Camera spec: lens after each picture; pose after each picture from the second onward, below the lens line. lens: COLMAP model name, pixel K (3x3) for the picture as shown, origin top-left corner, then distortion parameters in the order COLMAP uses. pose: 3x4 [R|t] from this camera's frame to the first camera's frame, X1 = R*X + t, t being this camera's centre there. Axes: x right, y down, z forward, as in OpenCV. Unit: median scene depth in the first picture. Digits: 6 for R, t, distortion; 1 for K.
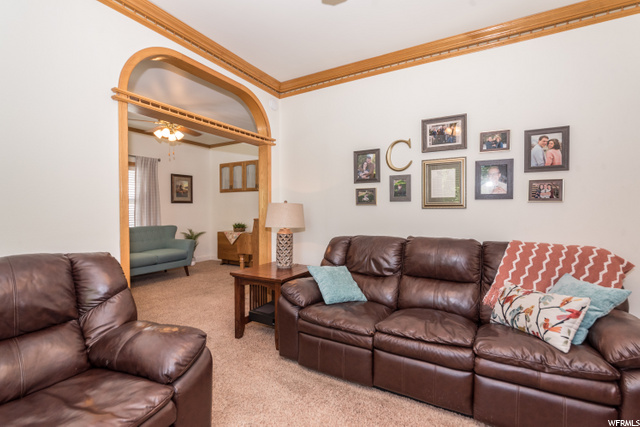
lens RADIAL K [[315.0, 0, 320.0], [0, 315.0, 213.5], [0, 0, 1]] dist [0.035219, 0.000040]
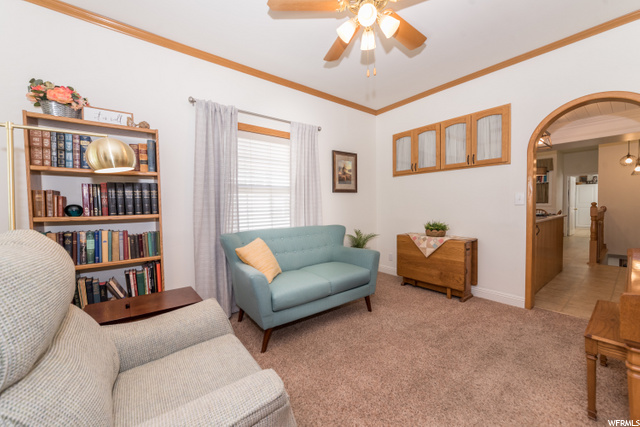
lens RADIAL K [[248.4, 0, 320.0], [0, 248.4, 213.5], [0, 0, 1]] dist [0.001419, 0.000057]
pose [[0.940069, 0.000389, -0.340984, -0.301112], [0.010565, 0.999486, 0.030267, -0.003587], [0.340820, -0.032056, 0.939582, 0.463816]]
